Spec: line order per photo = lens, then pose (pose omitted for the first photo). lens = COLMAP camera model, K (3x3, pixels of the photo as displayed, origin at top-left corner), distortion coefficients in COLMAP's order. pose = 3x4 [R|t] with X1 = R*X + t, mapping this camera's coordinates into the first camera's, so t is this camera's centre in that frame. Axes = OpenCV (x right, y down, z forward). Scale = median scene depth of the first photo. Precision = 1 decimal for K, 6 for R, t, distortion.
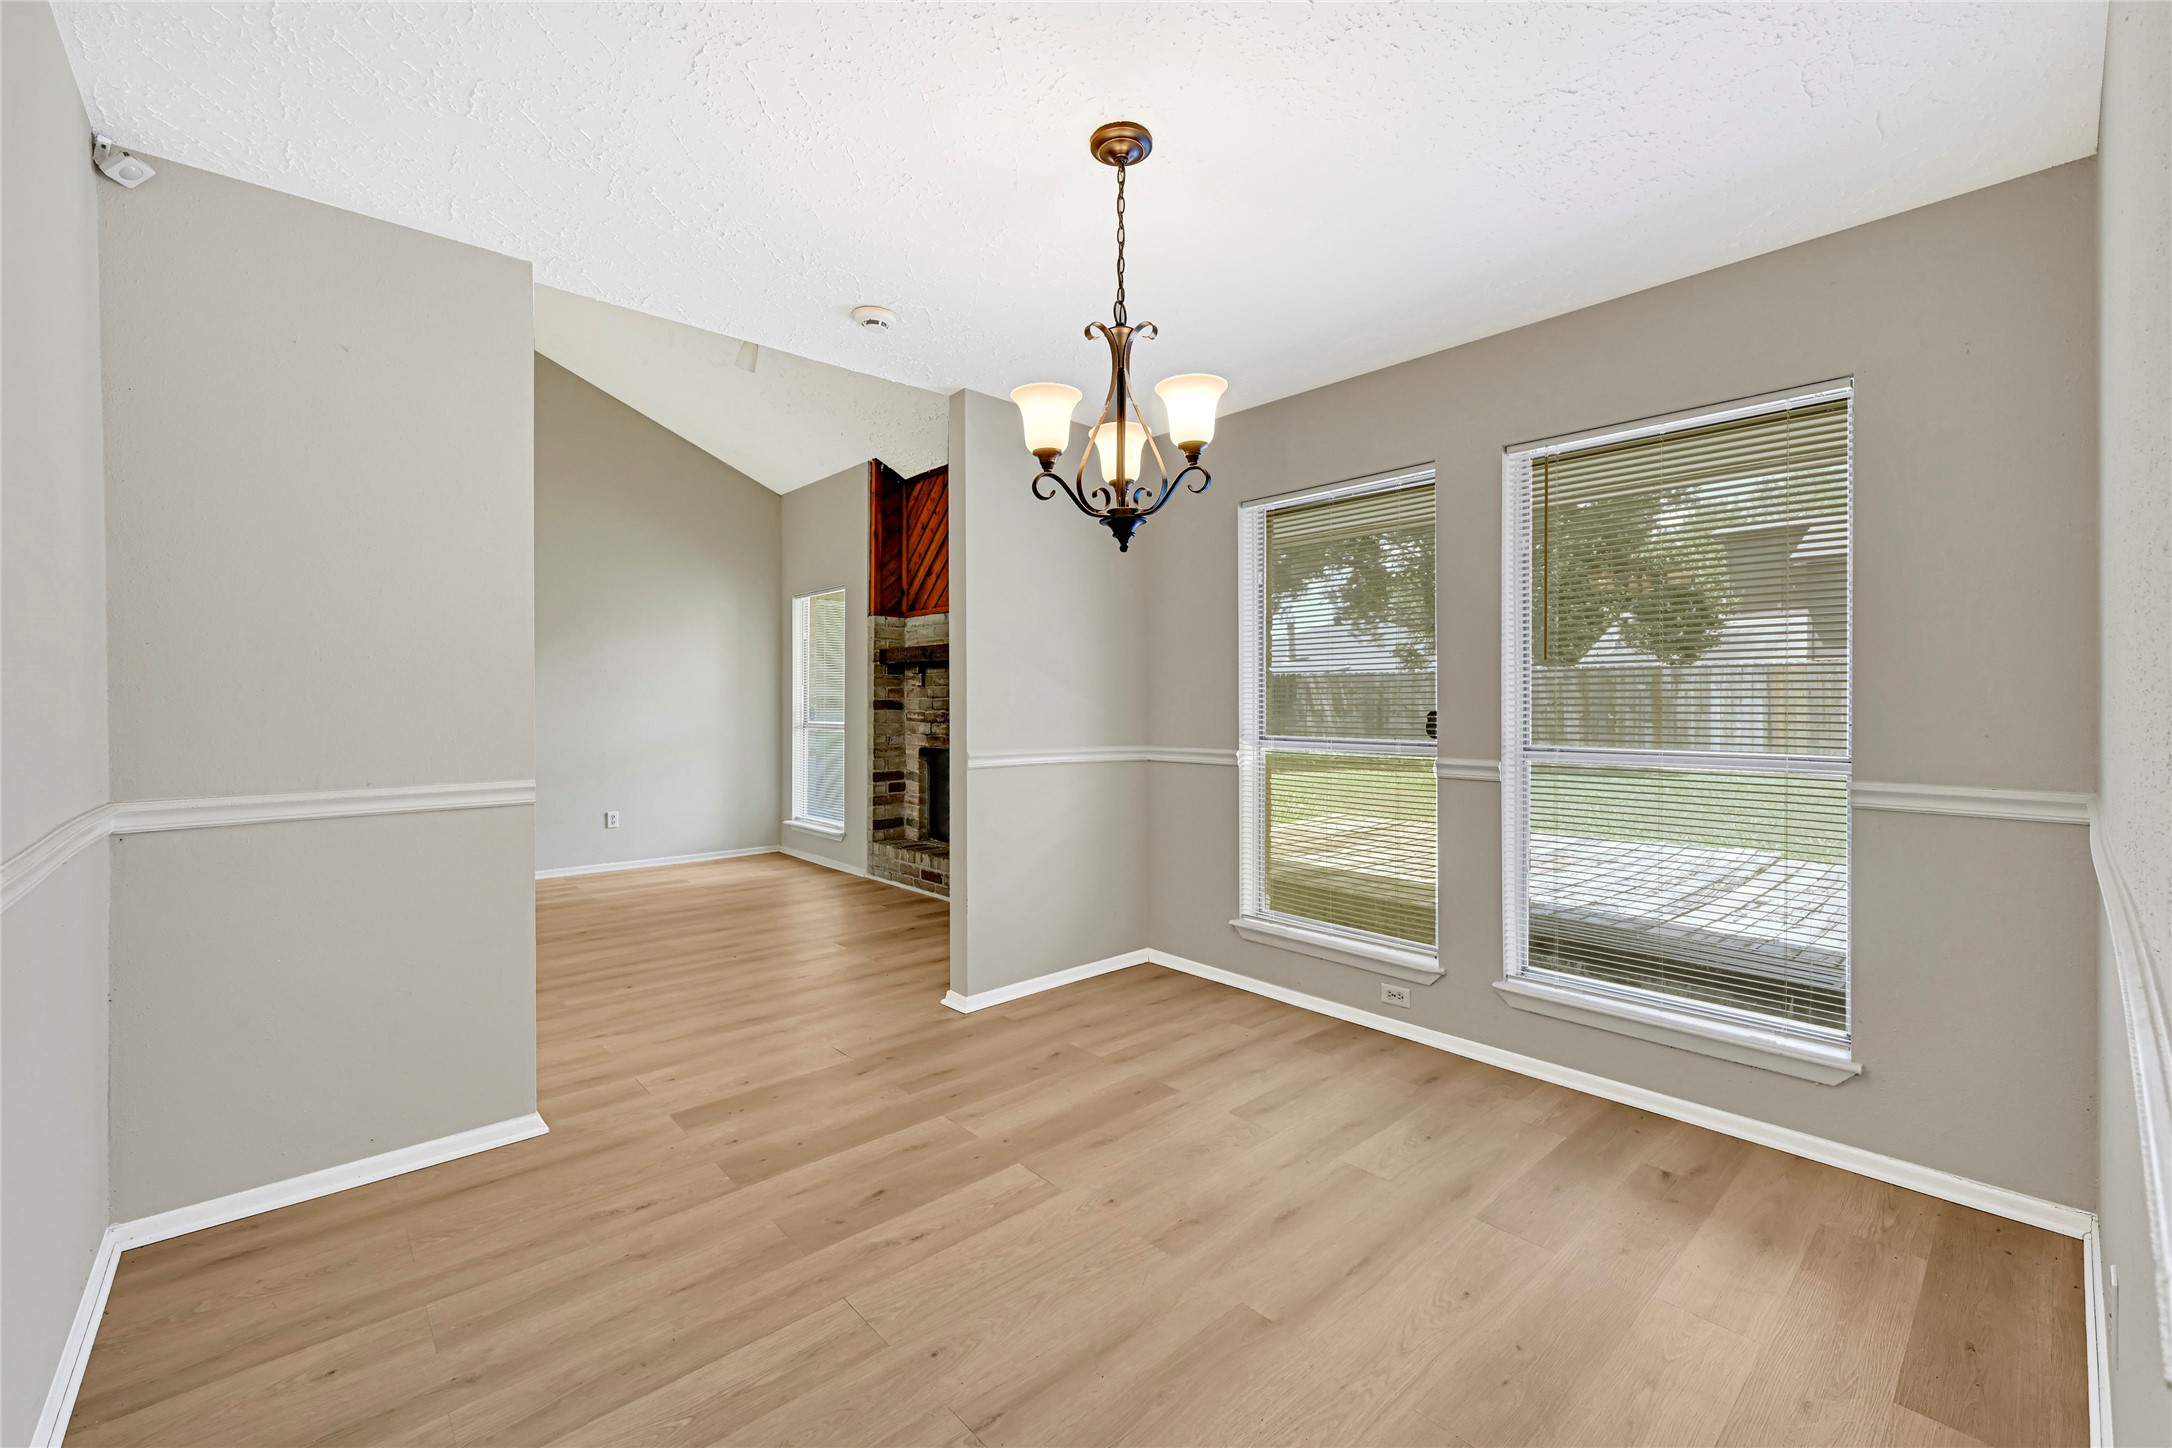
lens RADIAL K [[886.3, 0, 1090.7], [0, 886.3, 719.0], [0, 0, 1]] dist [0.001448, 0.000255]
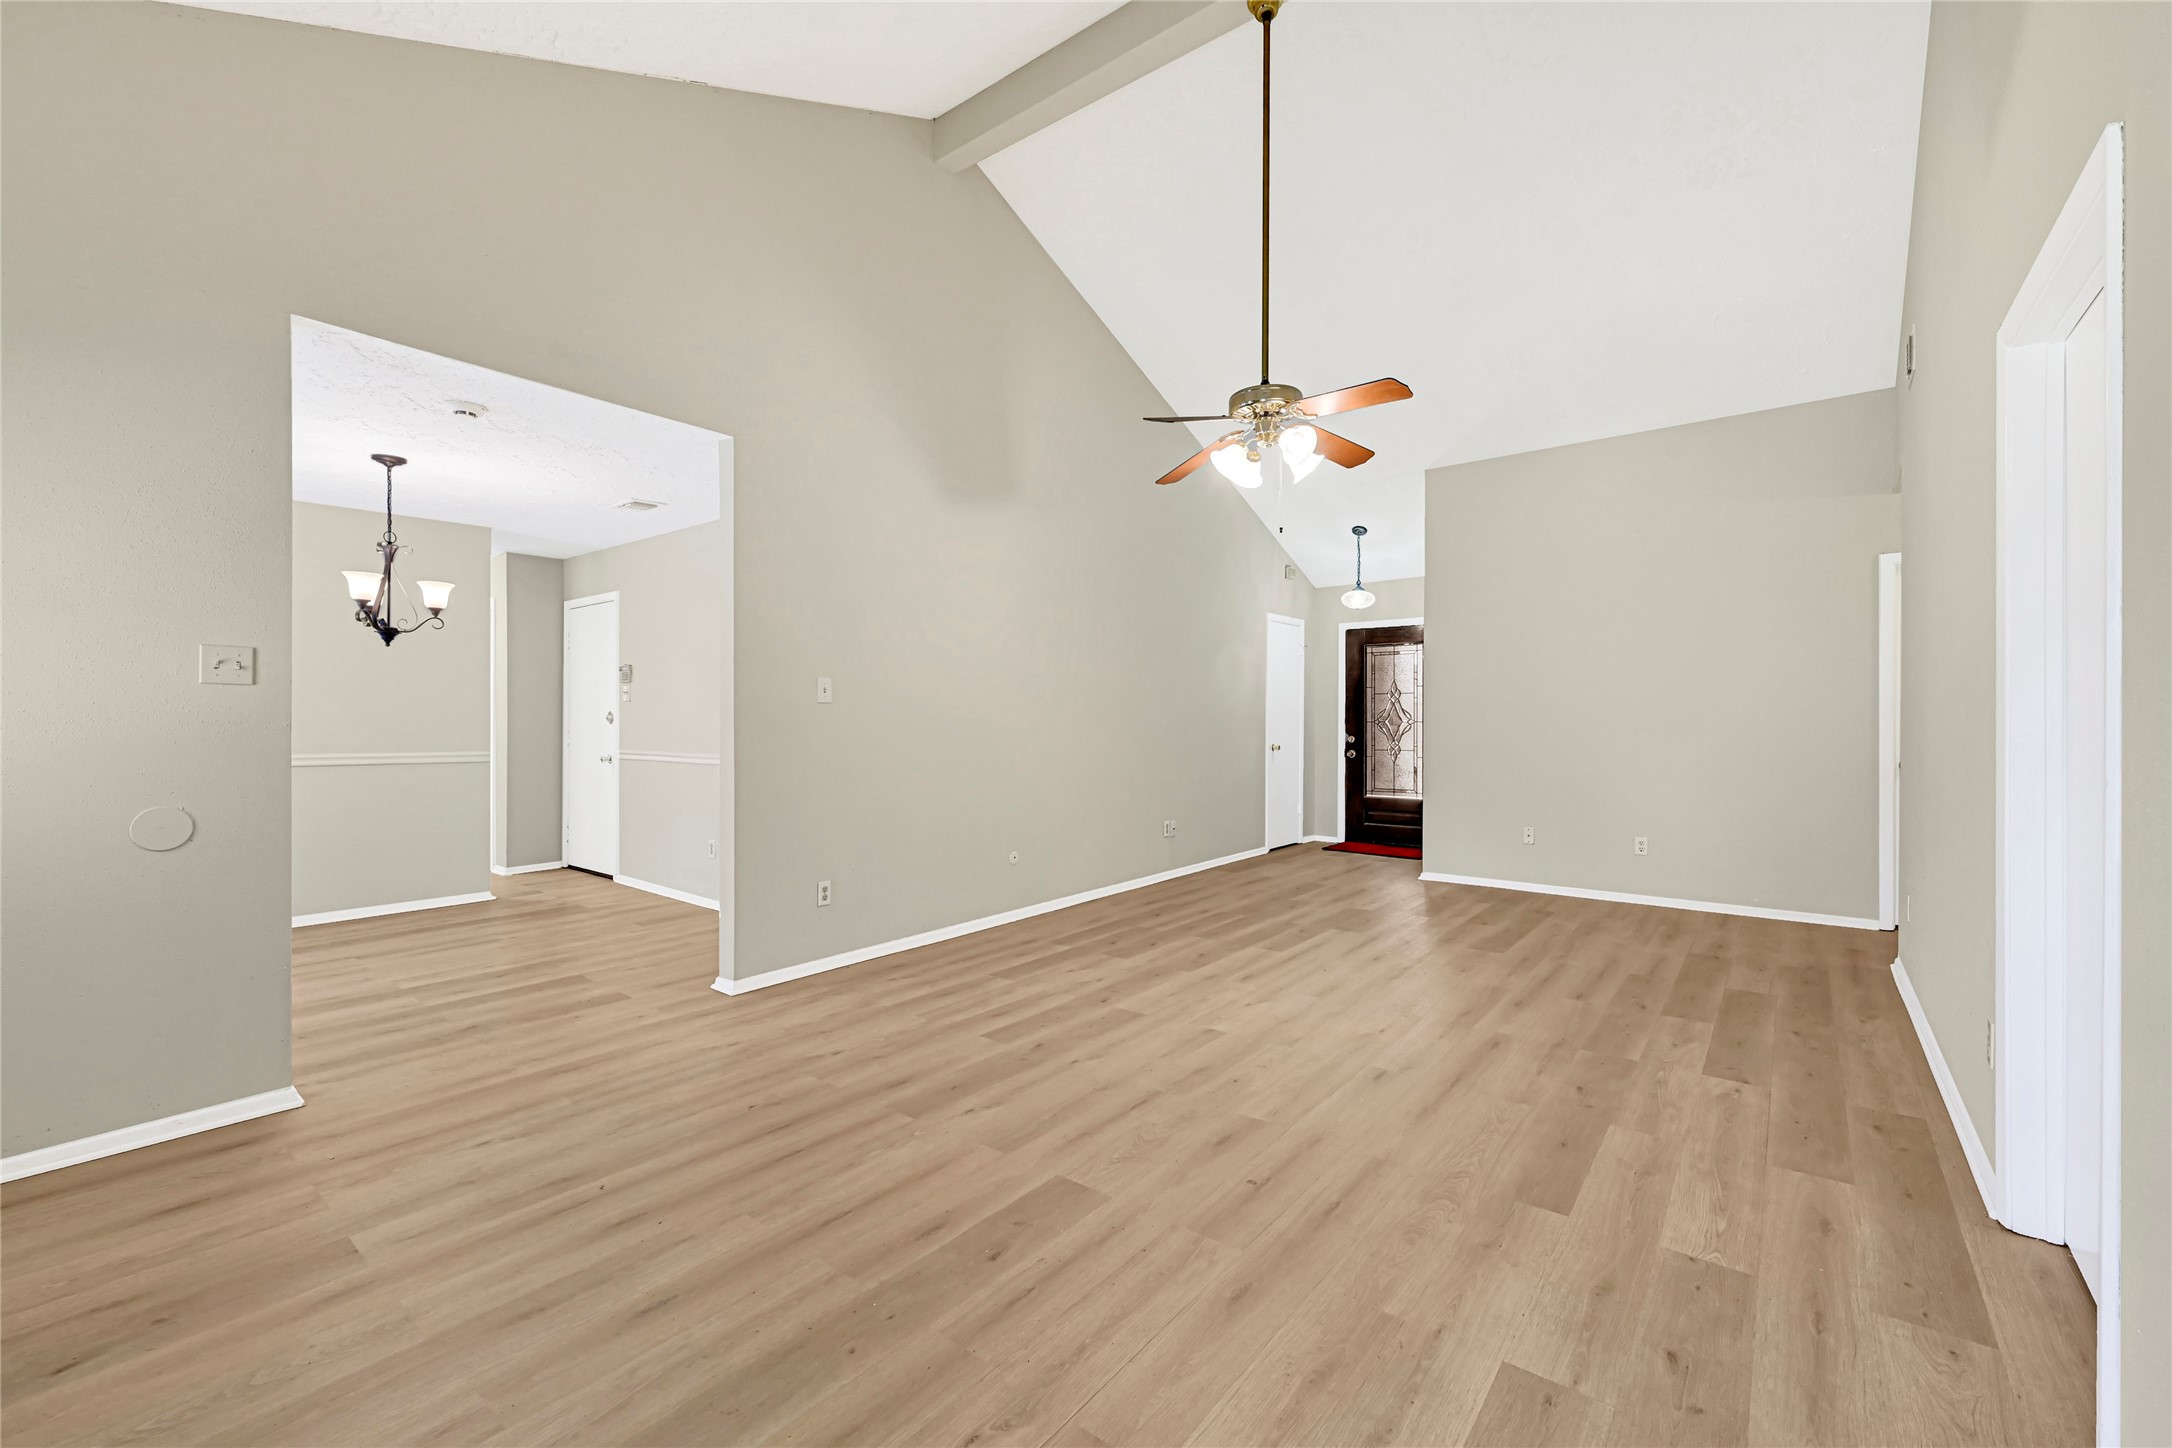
lens RADIAL K [[886.3, 0, 1090.7], [0, 886.3, 719.0], [0, 0, 1]] dist [0.001448, 0.000255]
pose [[-0.987603, -0.002642, -0.156949, -0.791764], [-0.005178, 0.999863, 0.015747, -0.031628], [0.156885, 0.016365, -0.987481, 2.043672]]
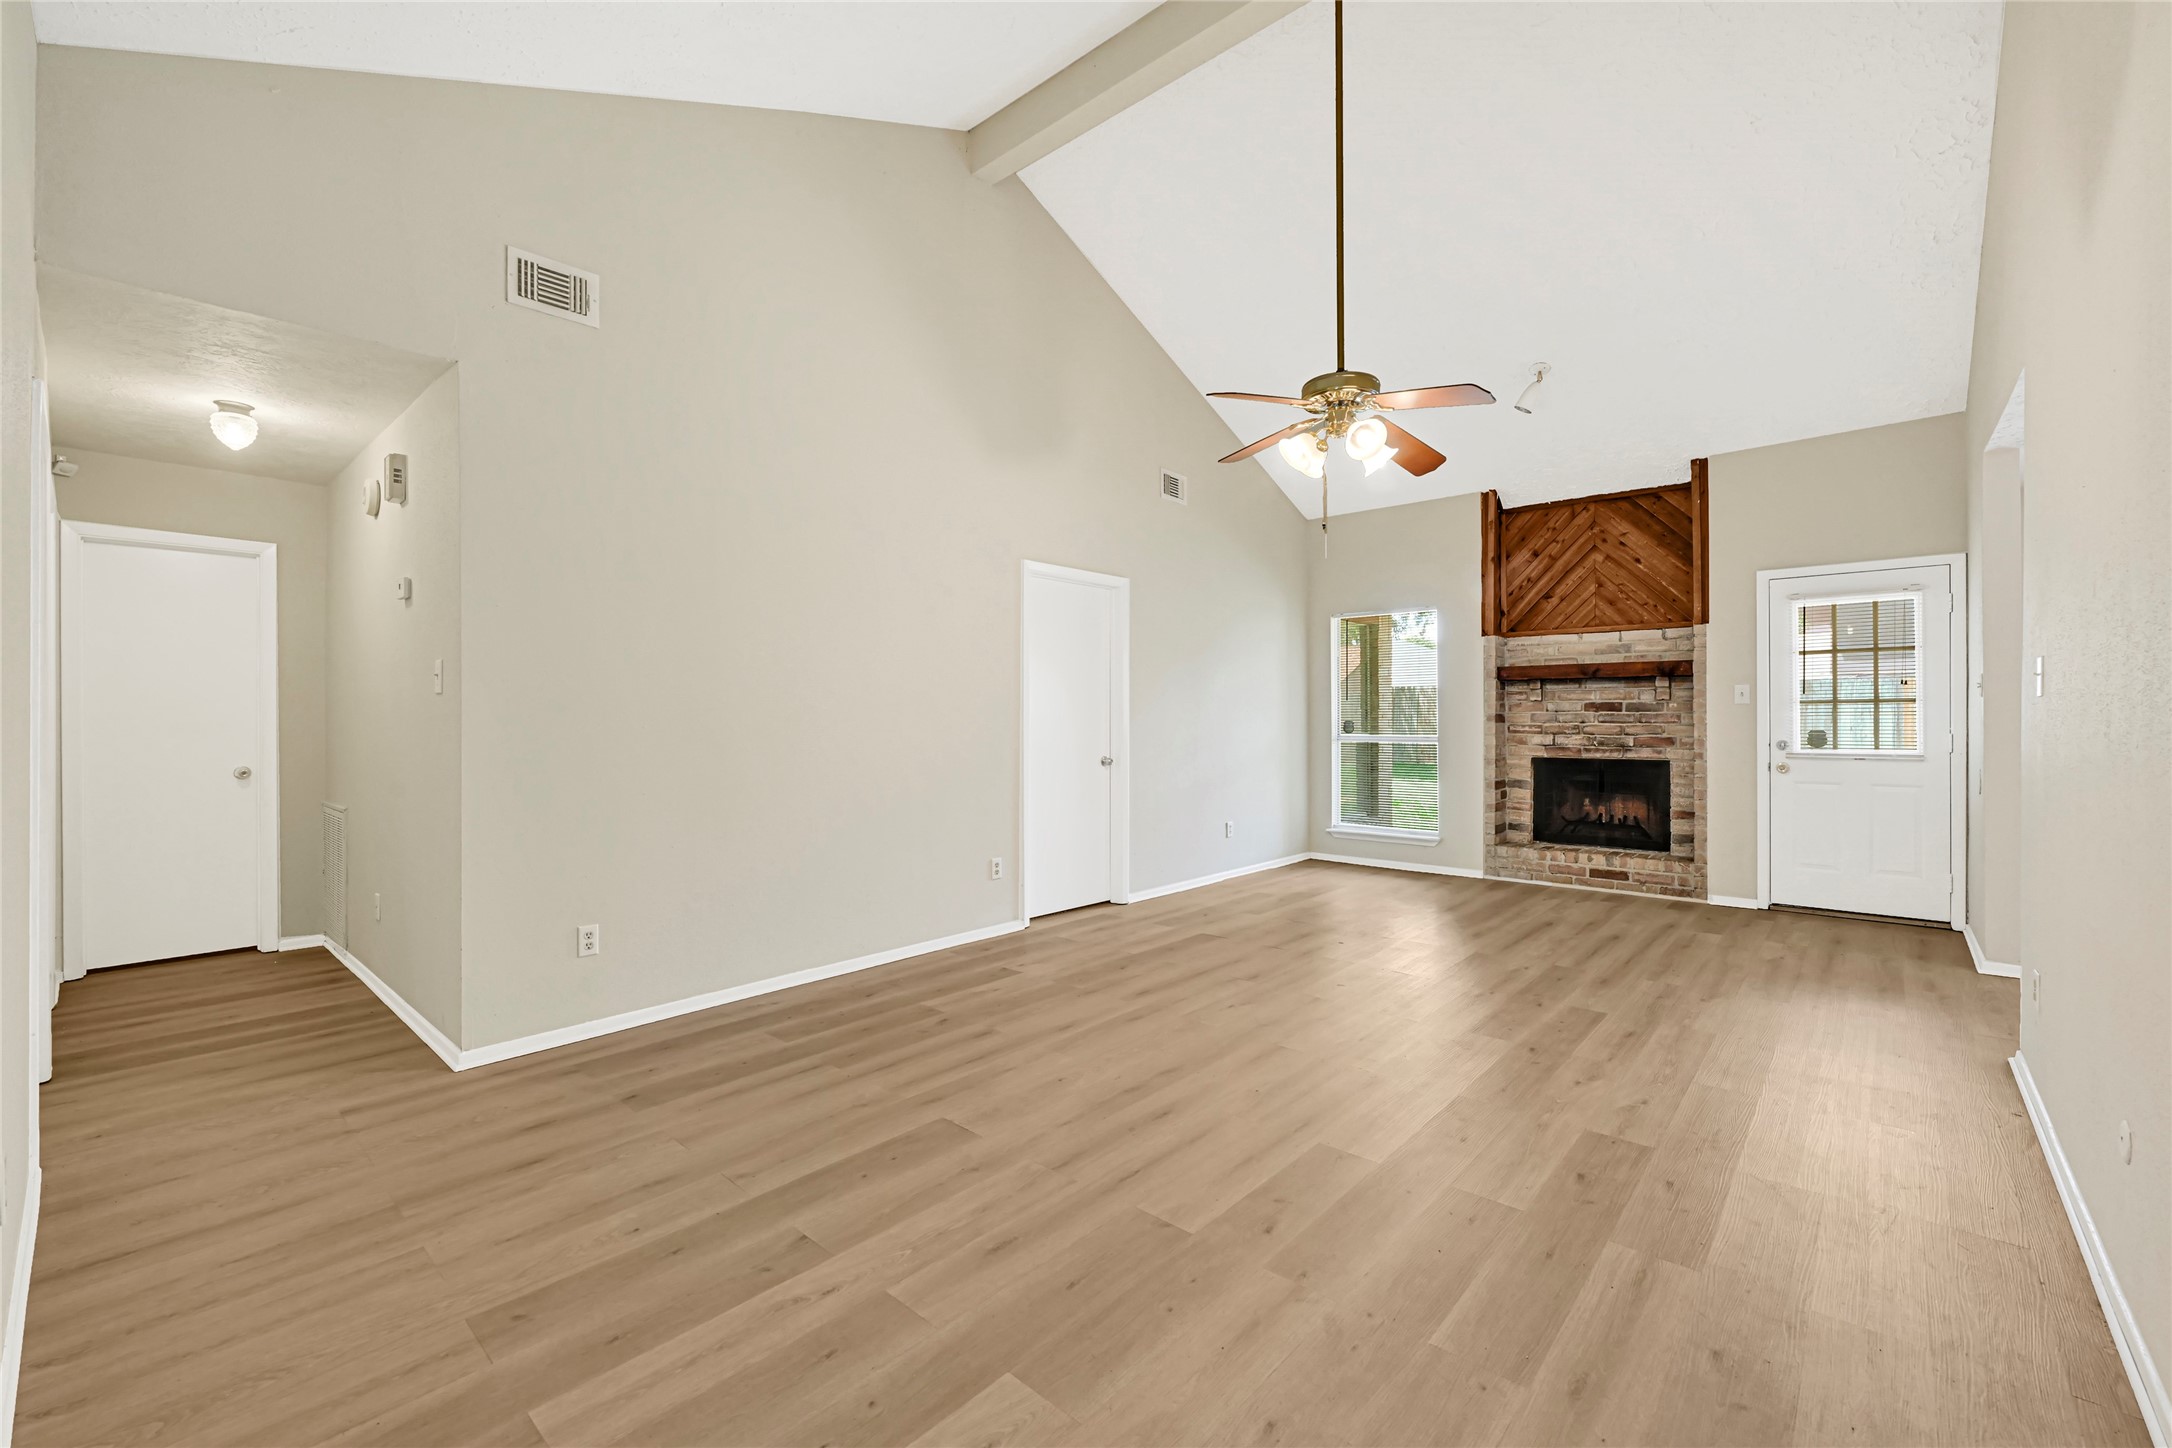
lens RADIAL K [[886.3, 0, 1090.7], [0, 886.3, 719.0], [0, 0, 1]] dist [0.001448, 0.000255]
pose [[0.994609, -0.003890, 0.103623, -1.590826], [0.005428, 0.999879, -0.014564, -0.003491], [-0.103553, 0.015048, 0.994510, -0.044514]]
